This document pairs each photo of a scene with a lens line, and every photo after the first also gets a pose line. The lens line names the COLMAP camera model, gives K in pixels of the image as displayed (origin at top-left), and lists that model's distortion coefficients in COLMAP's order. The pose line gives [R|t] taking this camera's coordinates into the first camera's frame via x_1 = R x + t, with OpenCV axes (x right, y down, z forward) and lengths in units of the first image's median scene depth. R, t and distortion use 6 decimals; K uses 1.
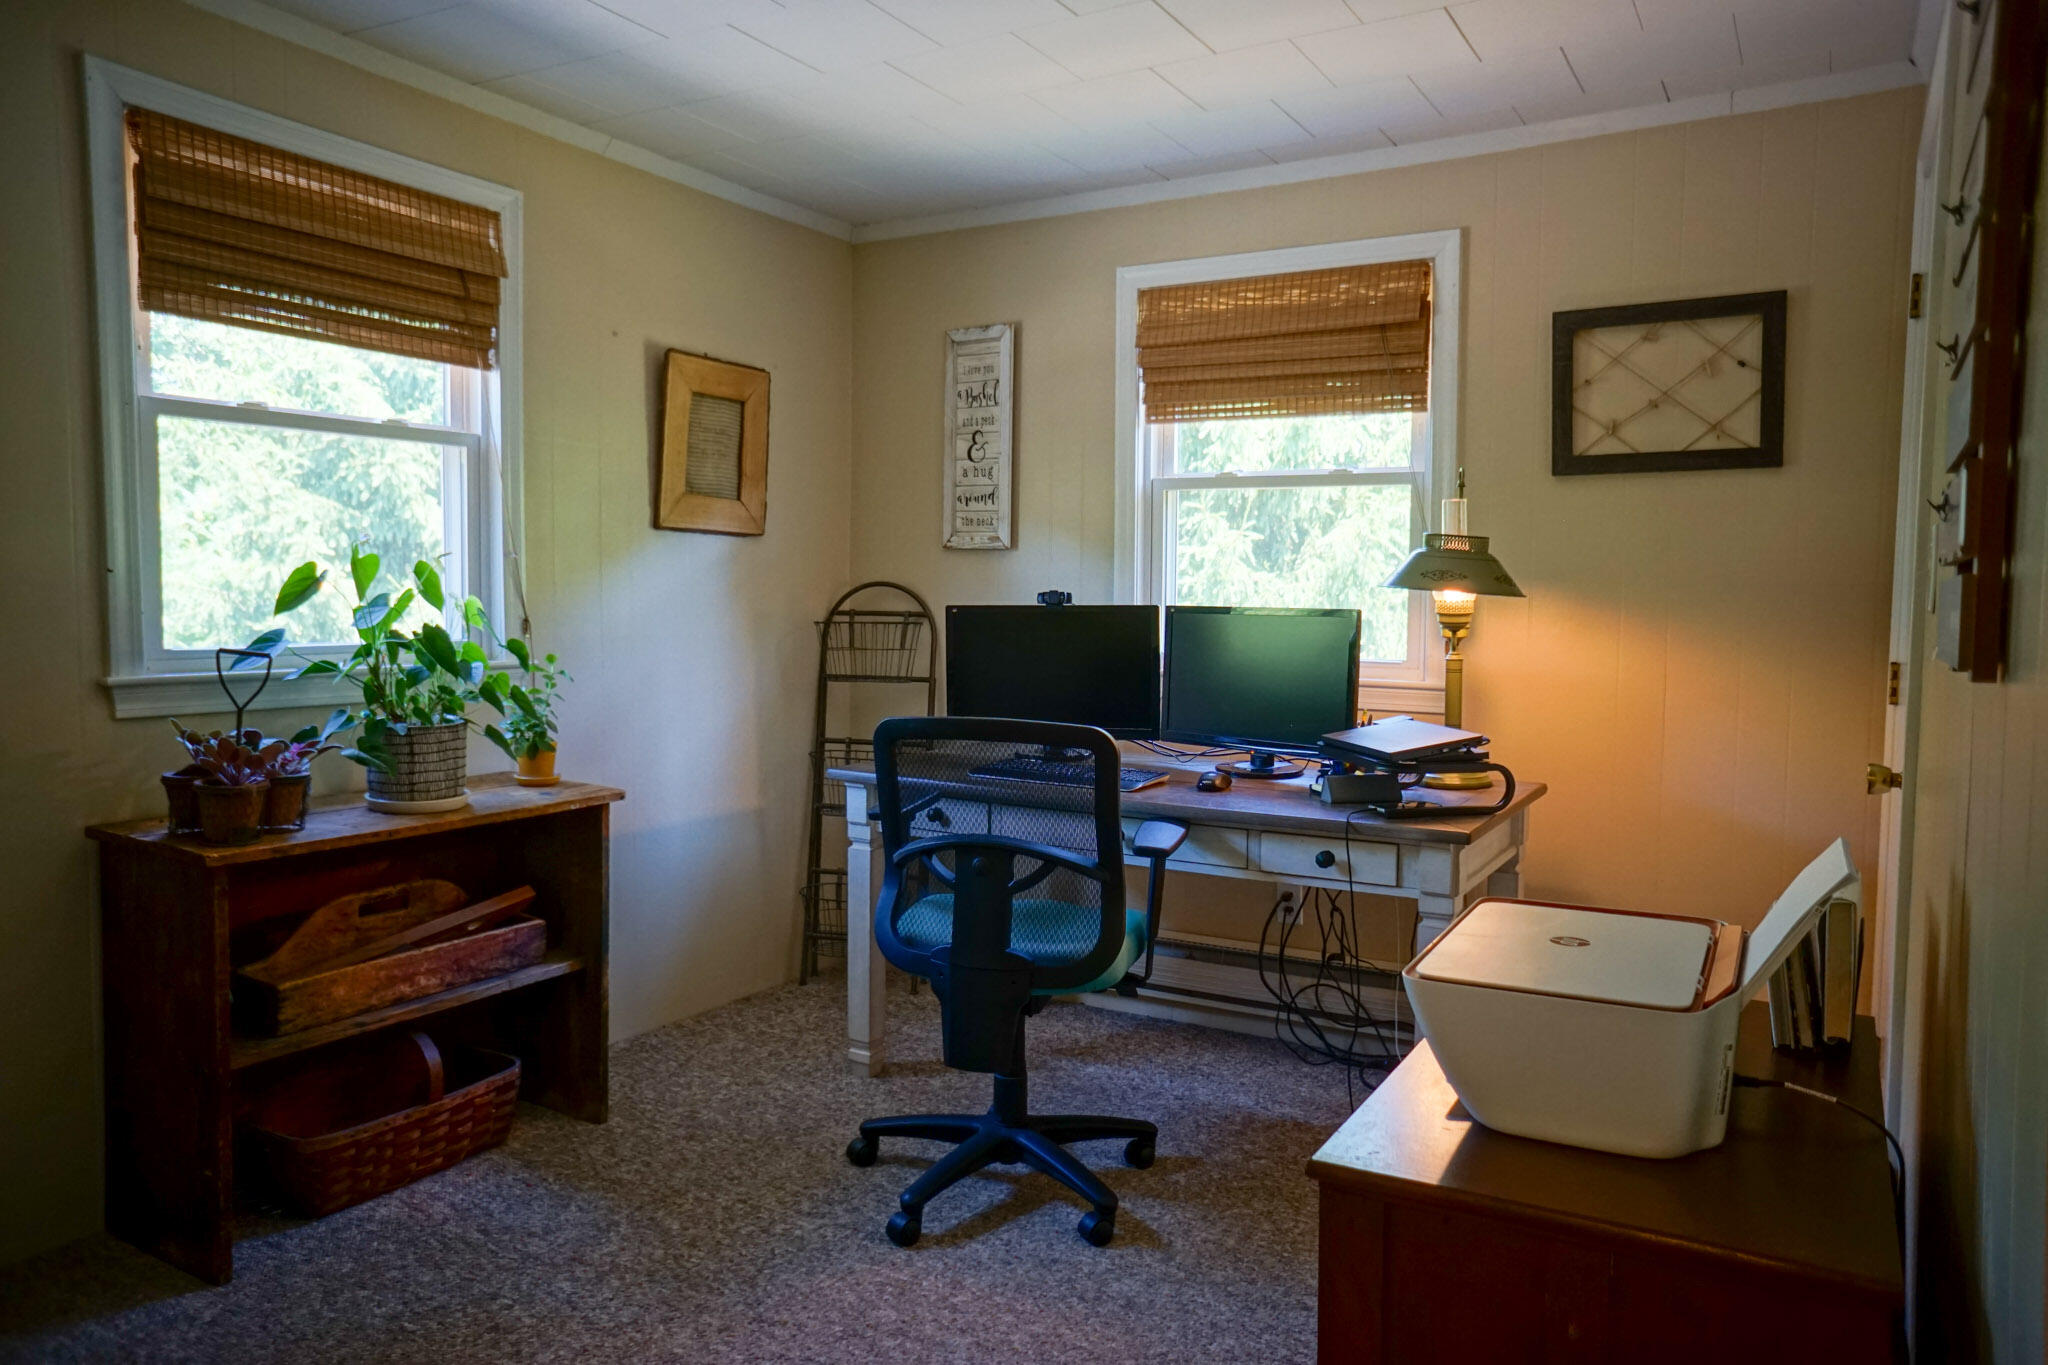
lens RADIAL K [[1372.6, 0, 1023.1], [0, 1372.6, 678.7], [0, 0, 1]] dist [-0.039161, -0.000369]
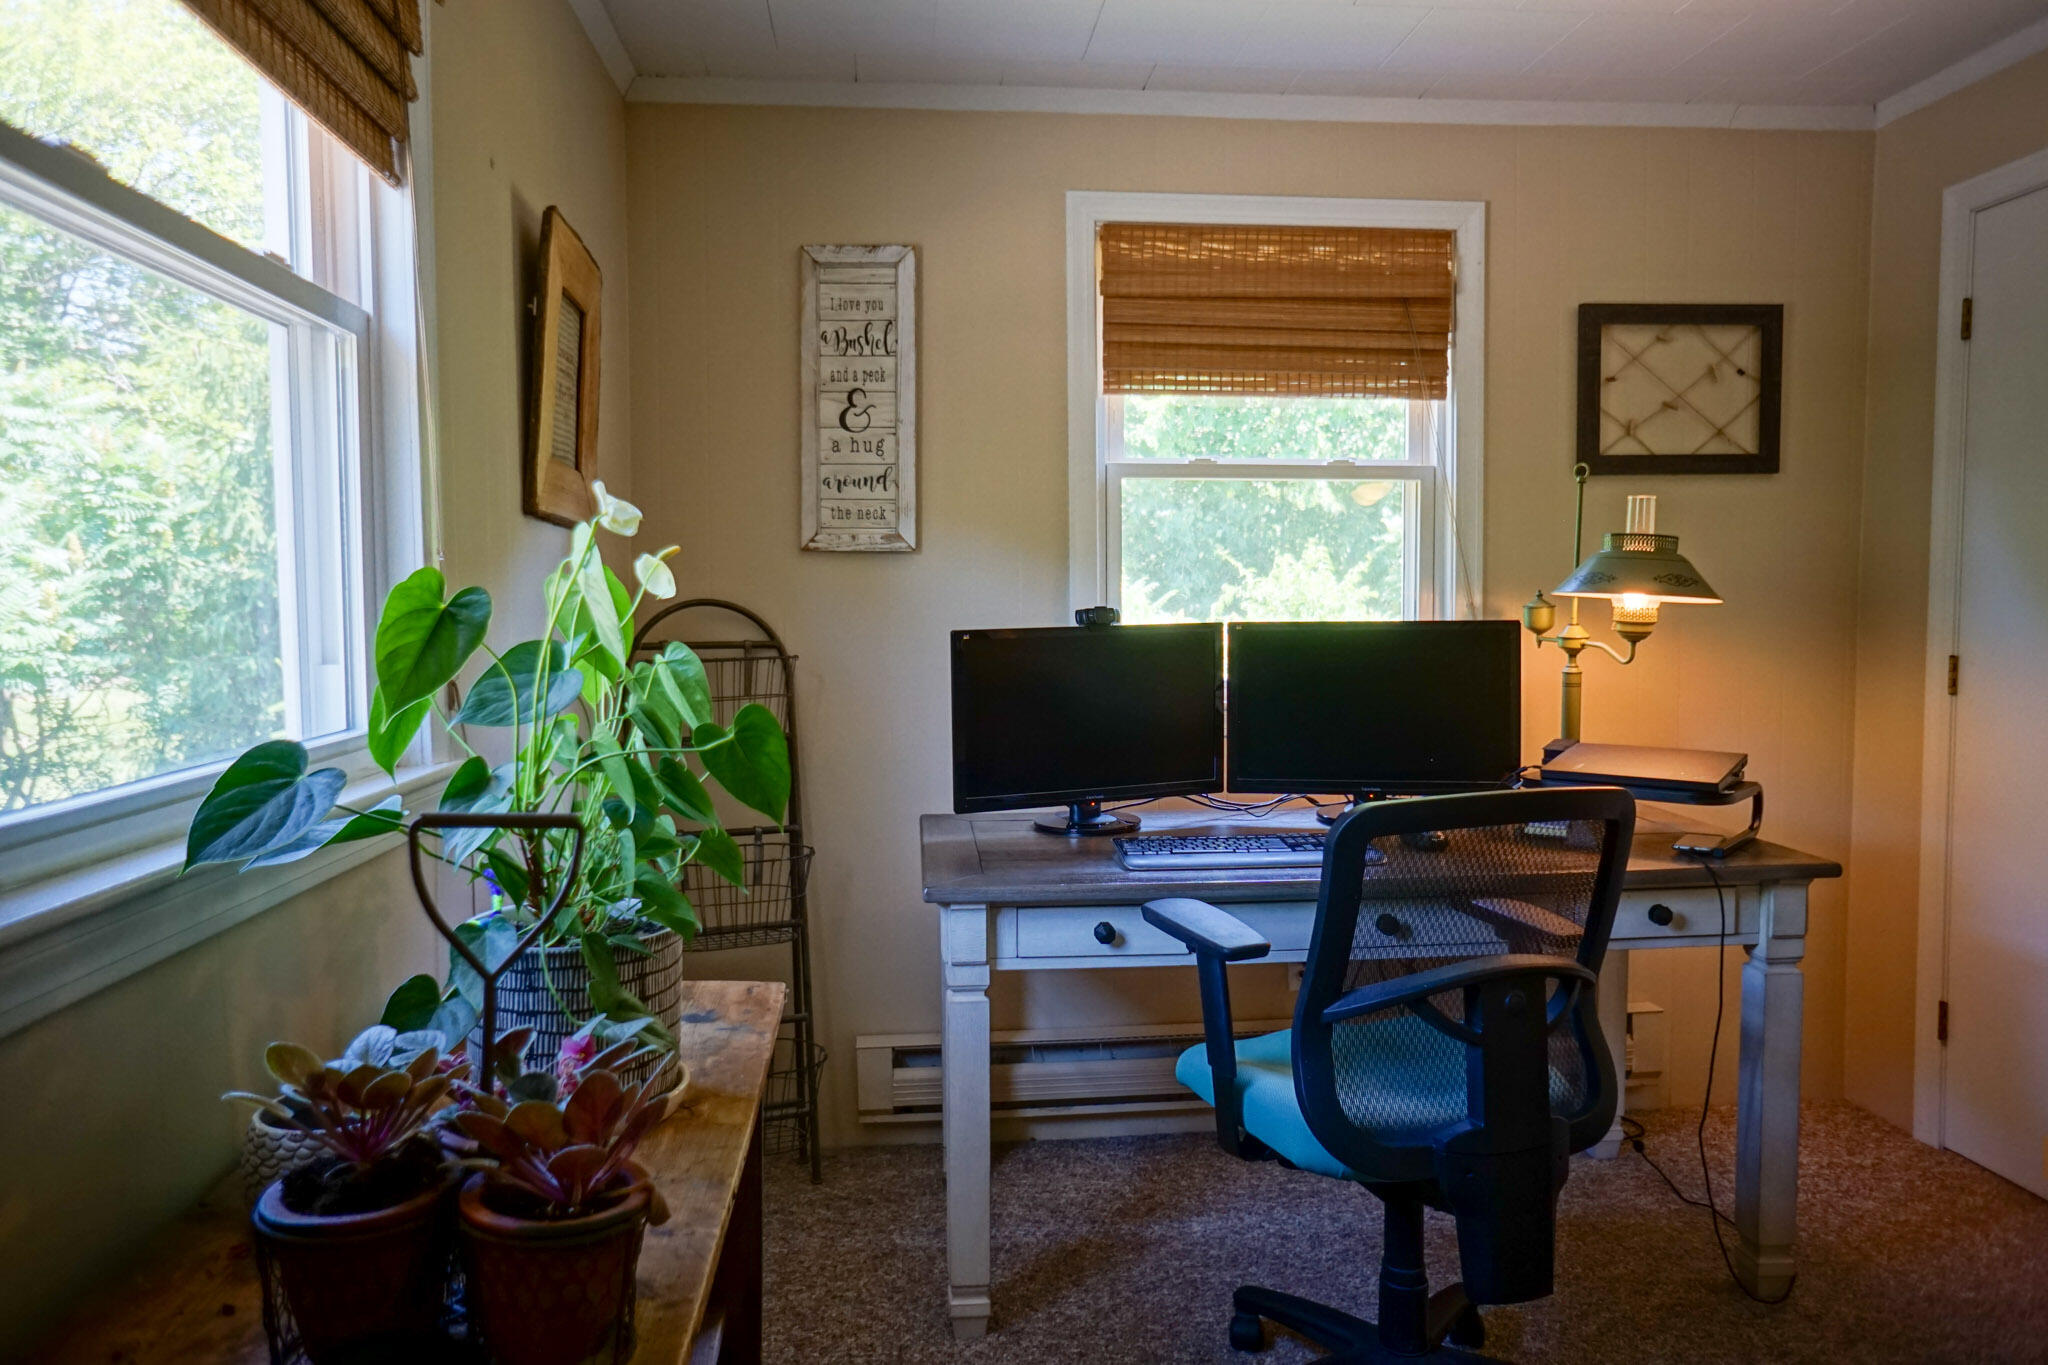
lens RADIAL K [[1372.6, 0, 1026.3], [0, 1372.6, 678.9], [0, 0, 1]] dist [-0.039161, -0.000369]
pose [[0.808358, -0.052029, 0.586388, -0.447820], [0.055947, 0.998368, 0.011457, -0.035341], [-0.586027, 0.023546, 0.809949, 0.416037]]
